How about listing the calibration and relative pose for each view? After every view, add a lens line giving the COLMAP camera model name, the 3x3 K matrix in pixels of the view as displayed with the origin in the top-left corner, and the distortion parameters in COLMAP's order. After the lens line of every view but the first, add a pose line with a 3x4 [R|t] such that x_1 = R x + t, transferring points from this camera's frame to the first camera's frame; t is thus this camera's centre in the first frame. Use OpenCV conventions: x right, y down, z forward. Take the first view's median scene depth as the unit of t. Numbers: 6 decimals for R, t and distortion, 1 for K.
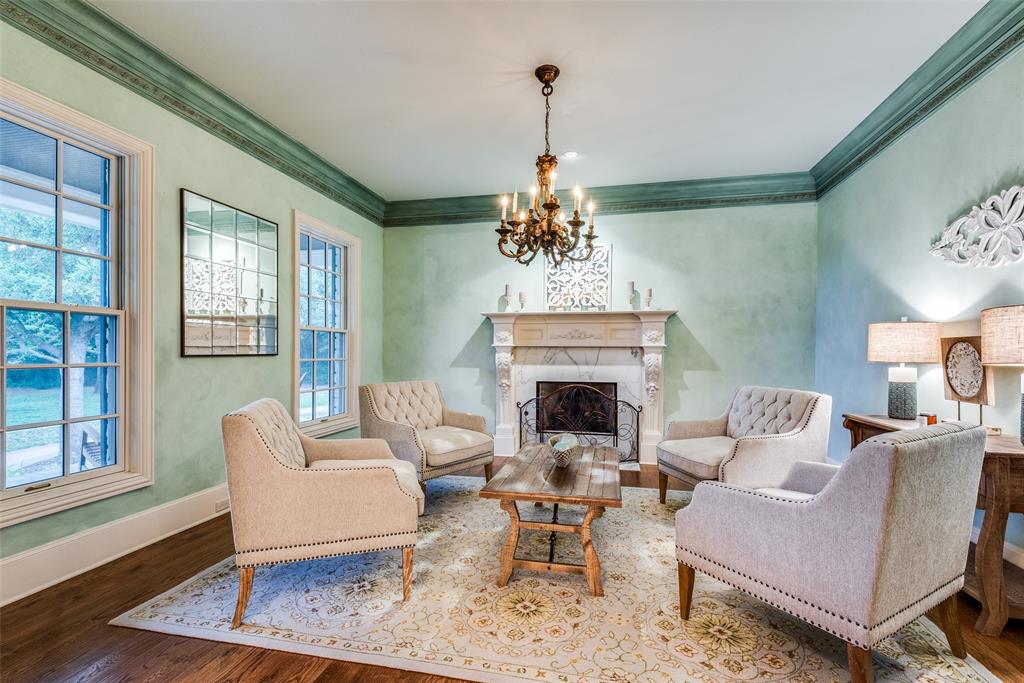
lens RADIAL K [[468.3, 0, 516.9], [0, 468.3, 351.5], [0, 0, 1]] dist [0.006124, -0.003072]
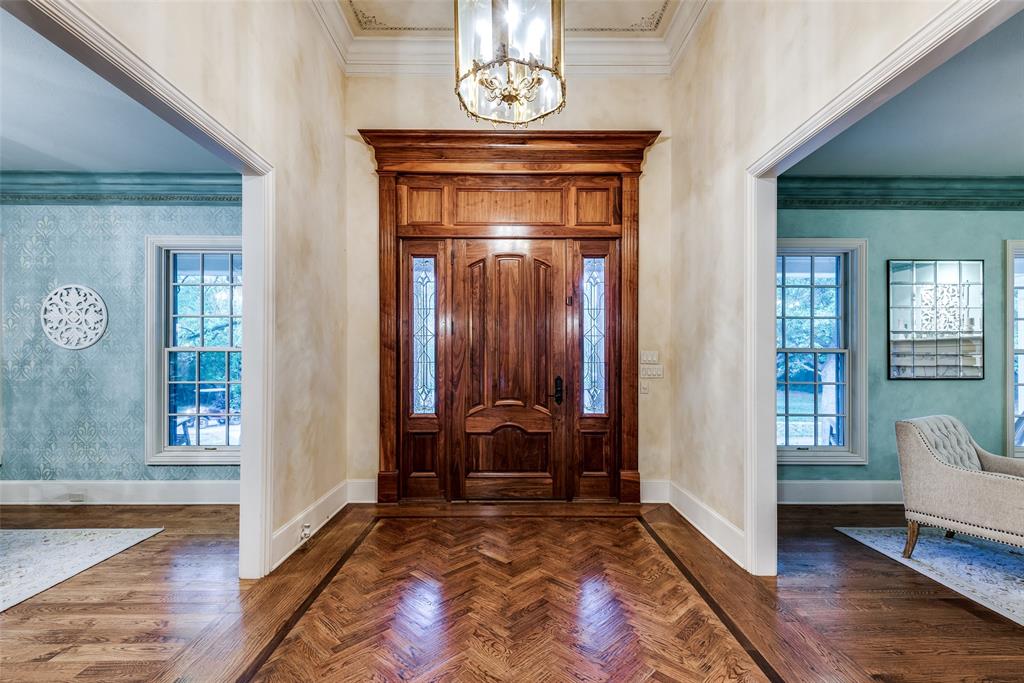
lens RADIAL K [[468.3, 0, 507.7], [0, 468.3, 360.2], [0, 0, 1]] dist [0.006124, -0.003072]
pose [[0.202589, -0.000395, -0.979264, 0.478402], [0.000187, 1.000000, -0.000365, -0.051239], [0.979264, -0.000109, 0.202589, -0.443240]]
